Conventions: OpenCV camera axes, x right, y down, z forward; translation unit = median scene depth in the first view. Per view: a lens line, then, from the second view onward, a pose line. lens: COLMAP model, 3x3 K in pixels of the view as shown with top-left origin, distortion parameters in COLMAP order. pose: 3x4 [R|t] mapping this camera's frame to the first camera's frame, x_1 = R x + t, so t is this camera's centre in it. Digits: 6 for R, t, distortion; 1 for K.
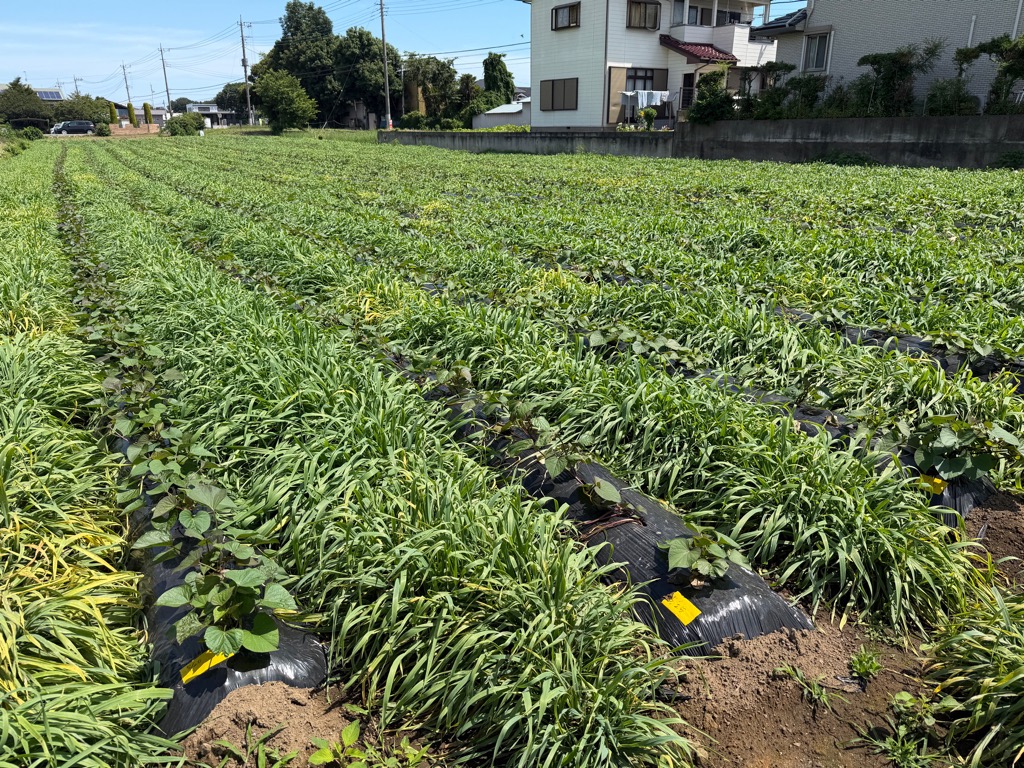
lens RADIAL K [[720.2, 0, 512.0], [0, 720.2, 384.0], [0, 0, 1]] dist [0.004336, -0.005336]
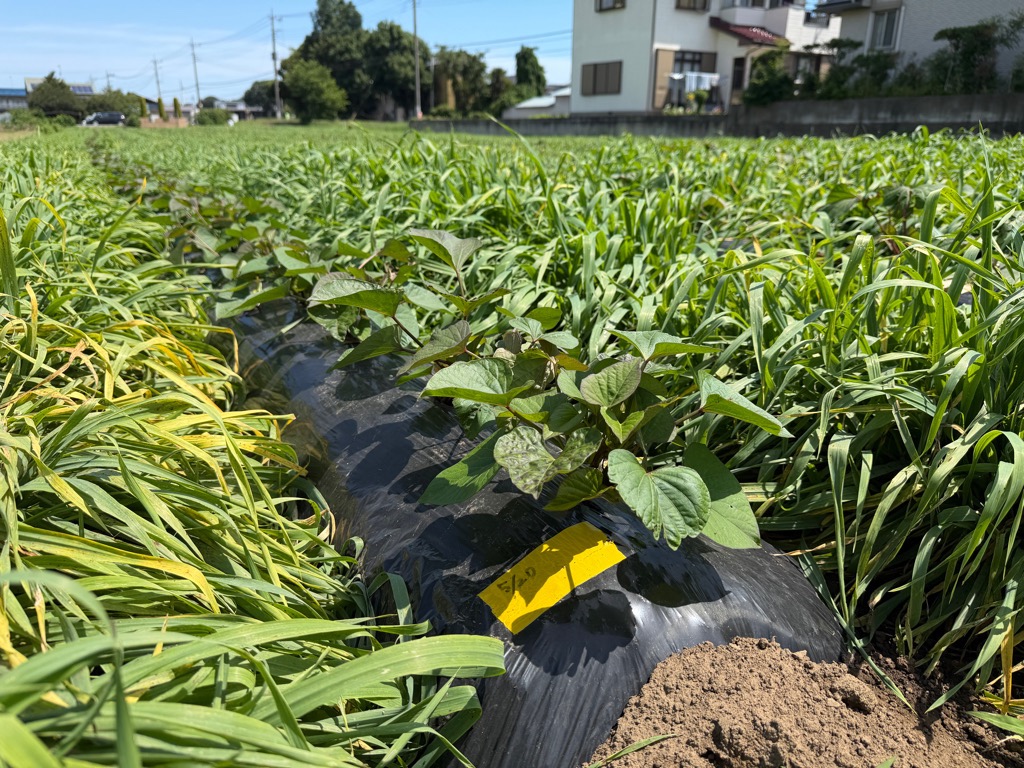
lens RADIAL K [[731.9, 0, 502.8], [0, 731.9, 379.1], [0, 0, 1]] dist [-0.009505, 0.001176]
pose [[0.998994, 0.023710, -0.038065, -0.019748], [-0.024184, 0.999635, -0.012019, 0.013411], [0.037766, 0.012927, 0.999203, 0.029383]]
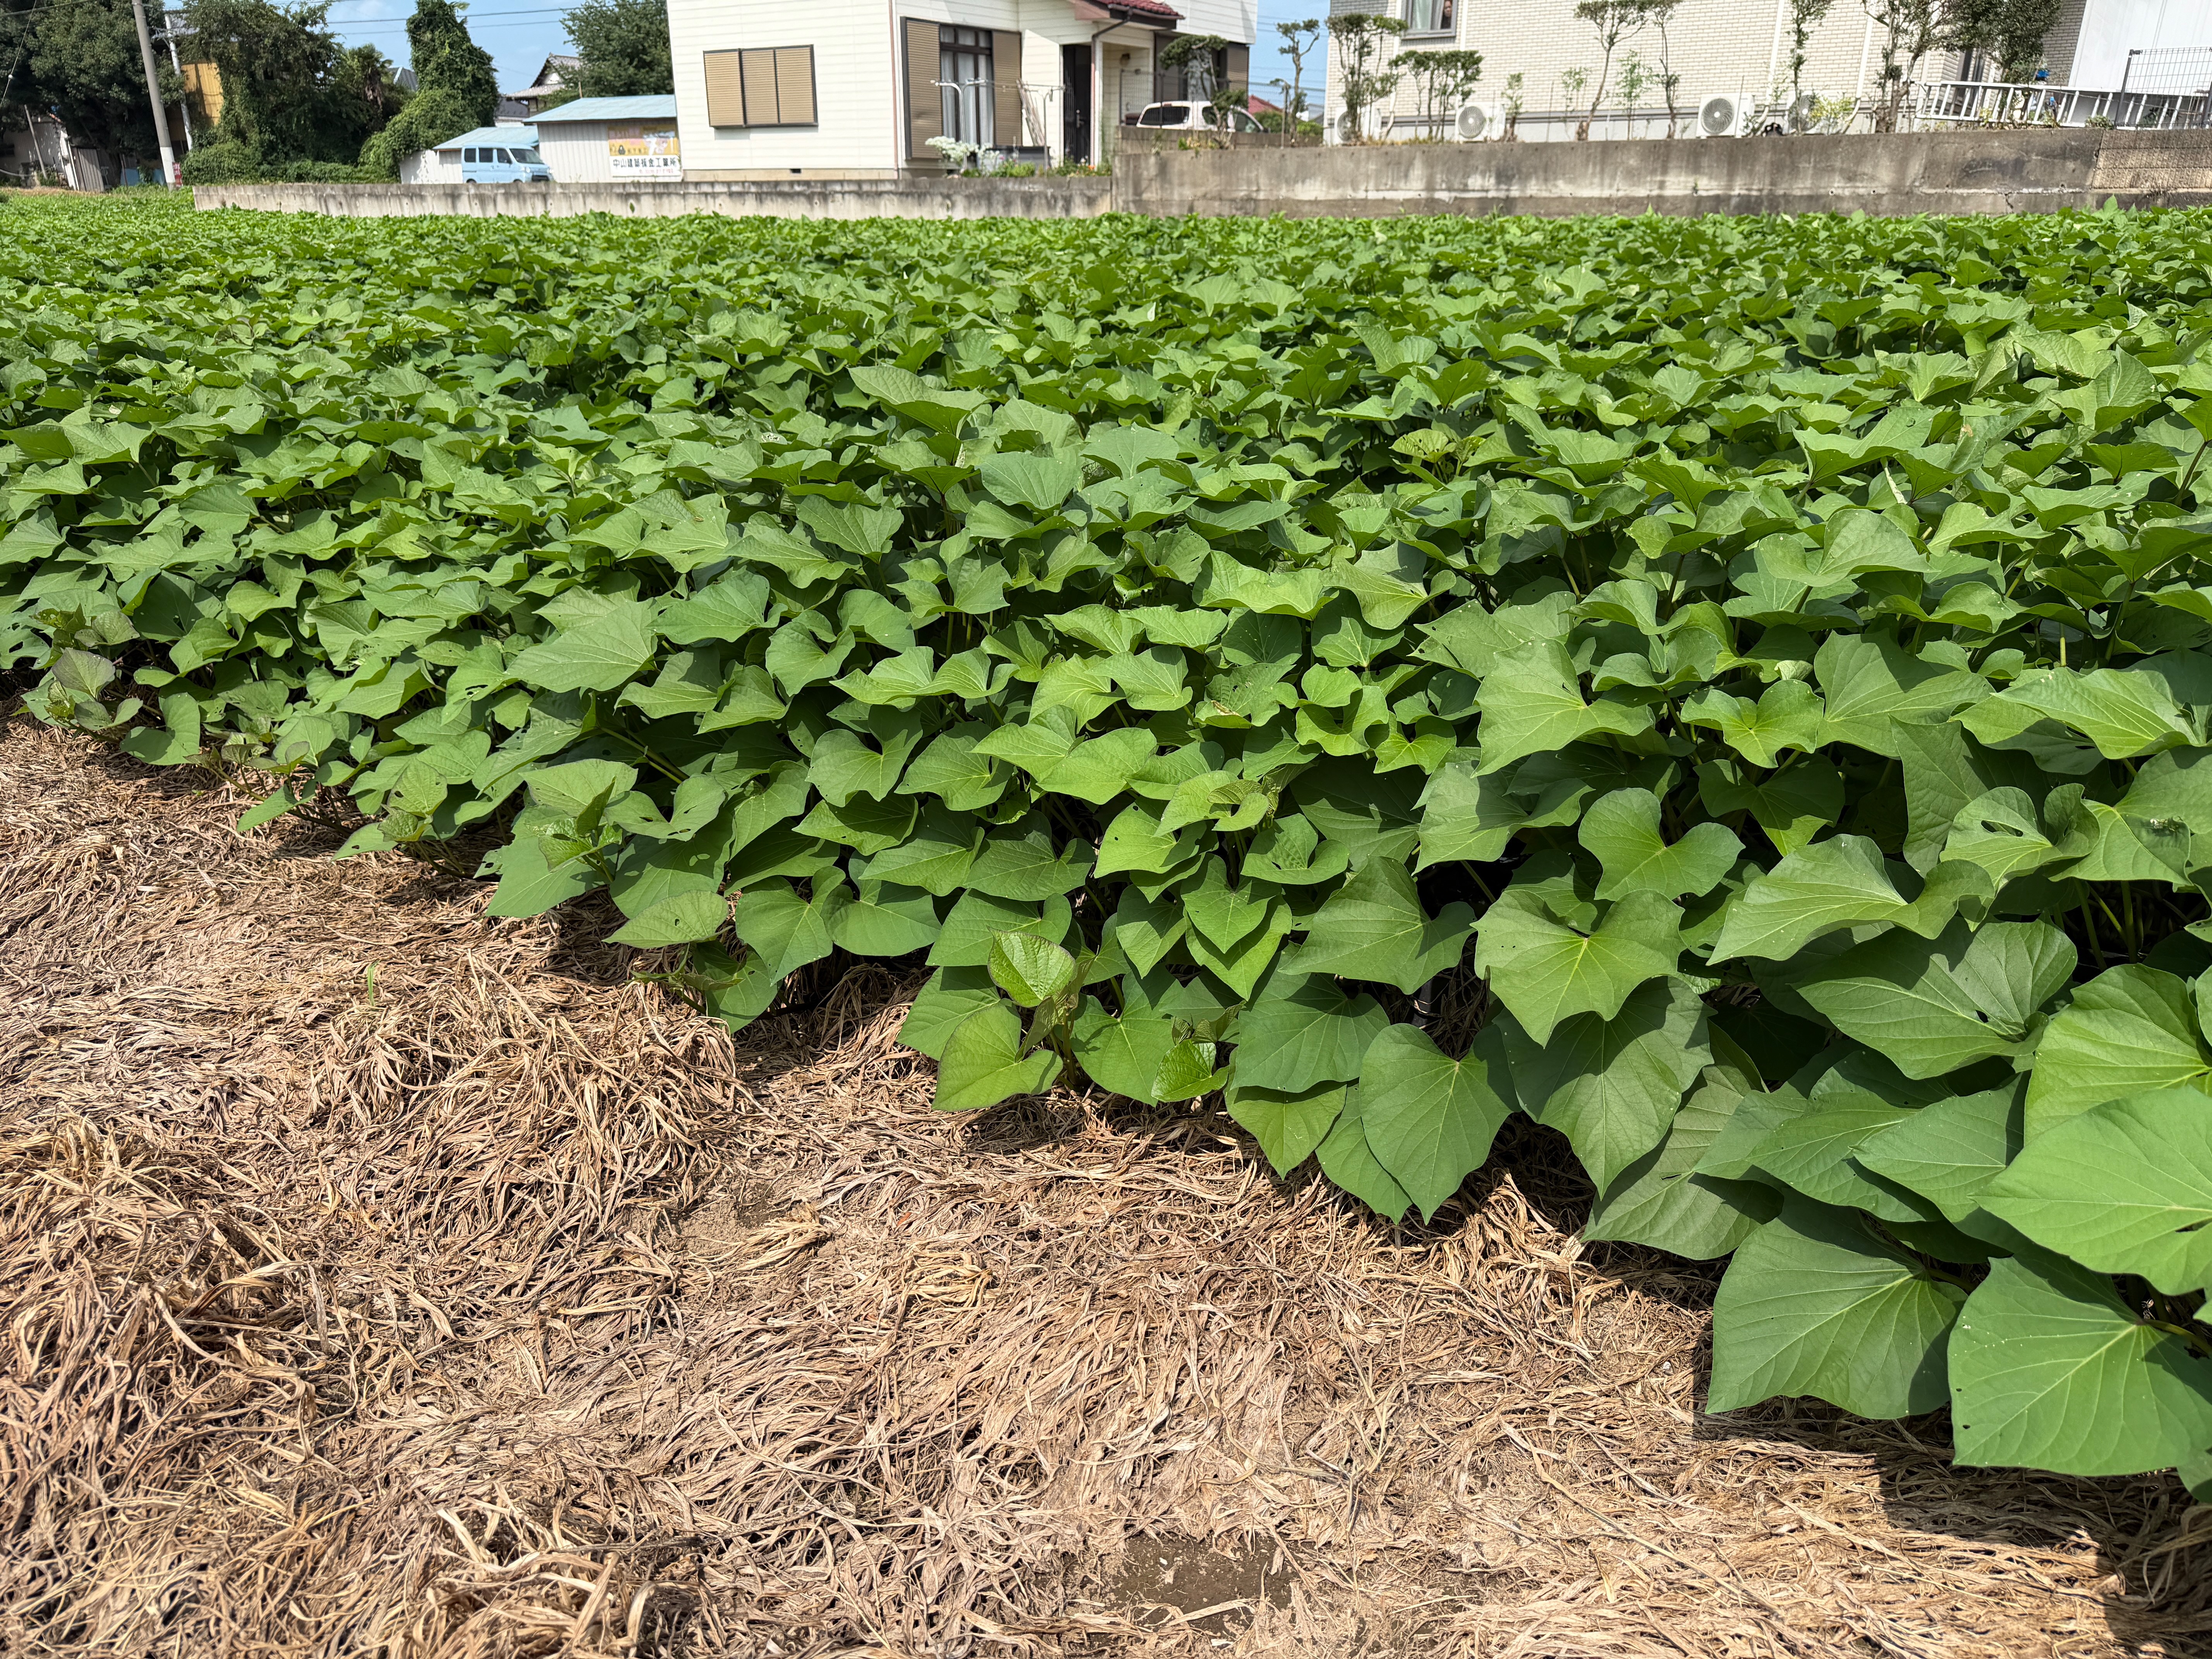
lens RADIAL K [[1581.0, 0, 1086.1], [0, 1581.0, 819.0], [0, 0, 1]] dist [-0.009505, 0.001176]
pose [[0.926828, -0.133094, 0.351107, -0.131227], [0.121682, 0.991073, 0.054478, -0.029237], [-0.355223, -0.007768, 0.934749, 0.127117]]
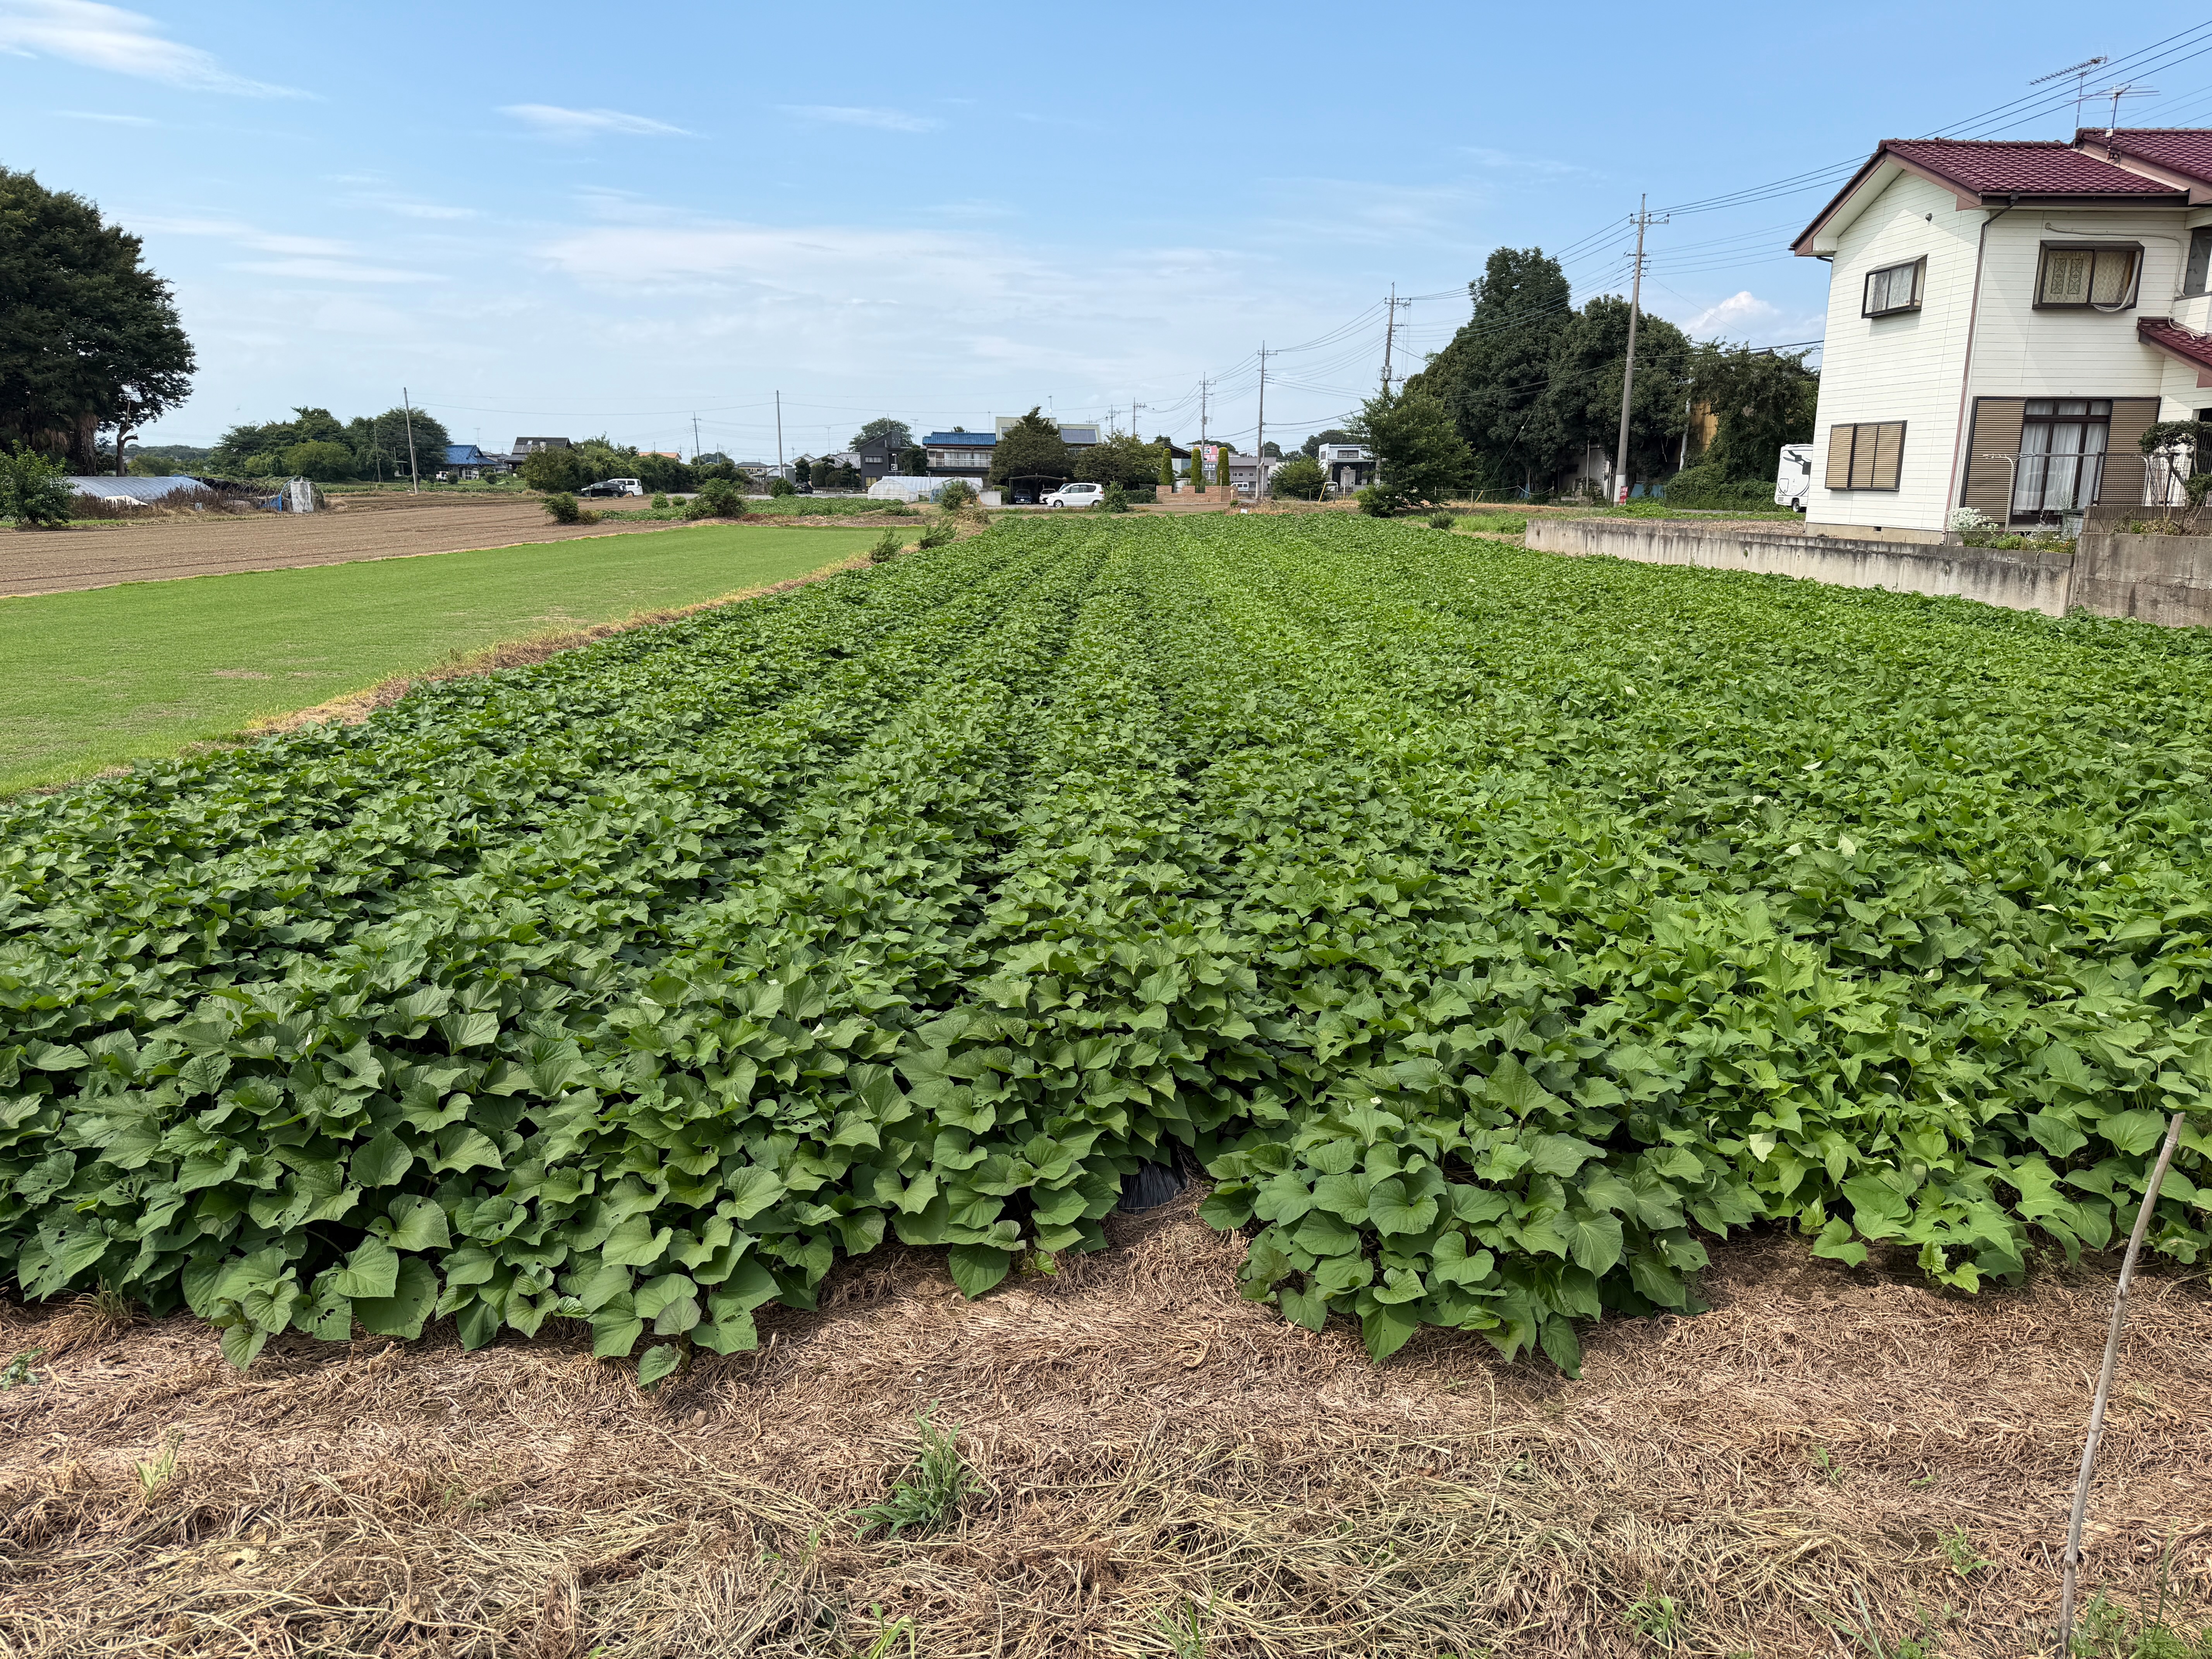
lens RADIAL K [[1530.9, 0, 1094.3], [0, 1530.9, 825.0], [0, 0, 1]] dist [0.083903, -0.119321]
pose [[0.848559, 0.120732, -0.515143, 0.186464], [-0.183013, 0.980495, -0.071668, -0.028221], [0.496442, 0.155093, 0.854103, -0.005871]]
